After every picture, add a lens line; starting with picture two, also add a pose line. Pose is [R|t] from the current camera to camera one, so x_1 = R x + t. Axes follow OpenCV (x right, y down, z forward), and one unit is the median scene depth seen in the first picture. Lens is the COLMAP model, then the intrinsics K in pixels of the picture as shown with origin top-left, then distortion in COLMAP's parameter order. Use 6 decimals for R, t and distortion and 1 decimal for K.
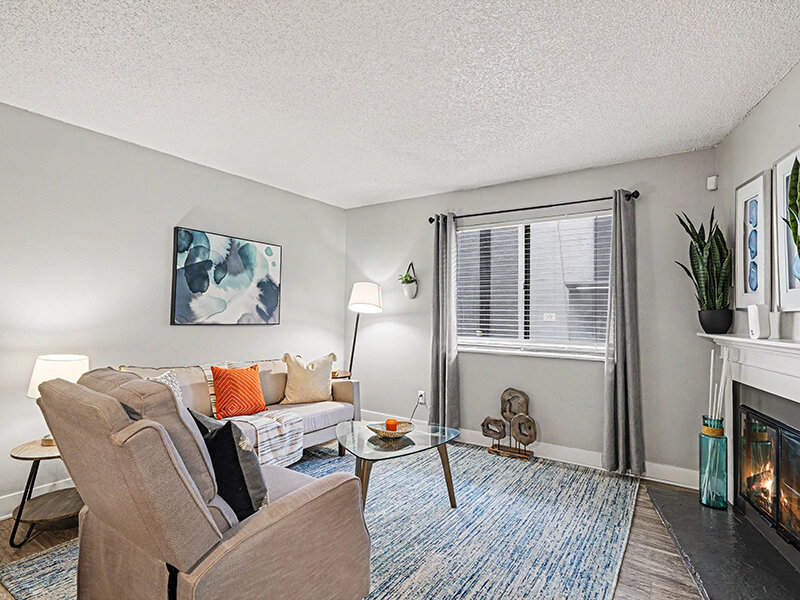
lens RADIAL K [[414.0, 0, 398.5], [0, 414.0, 300.6], [0, 0, 1]] dist [0.004199, -0.003807]
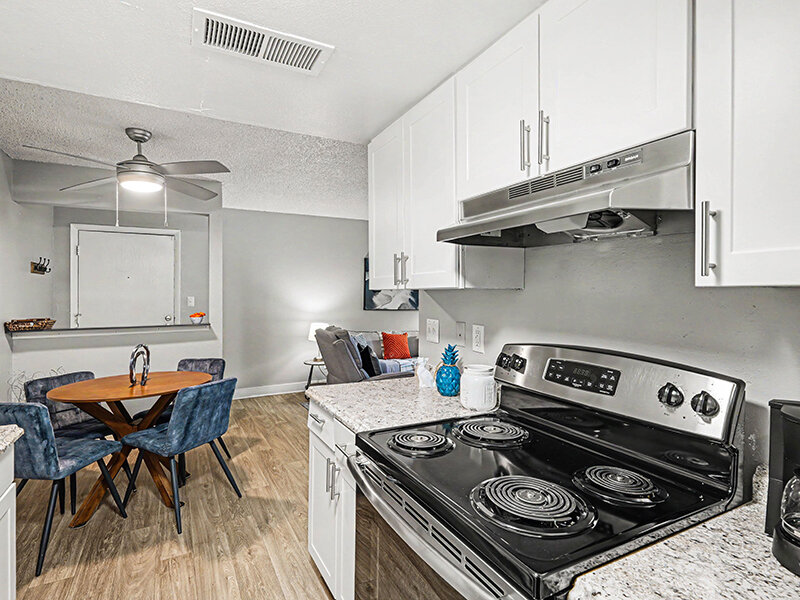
lens RADIAL K [[414.0, 0, 398.0], [0, 414.0, 299.0], [0, 0, 1]] dist [0.004199, -0.003807]
pose [[0.886128, 0.001804, -0.463437, 0.479251], [0.016873, 0.999204, 0.036152, -0.057767], [0.463133, -0.039855, 0.885392, -0.620395]]
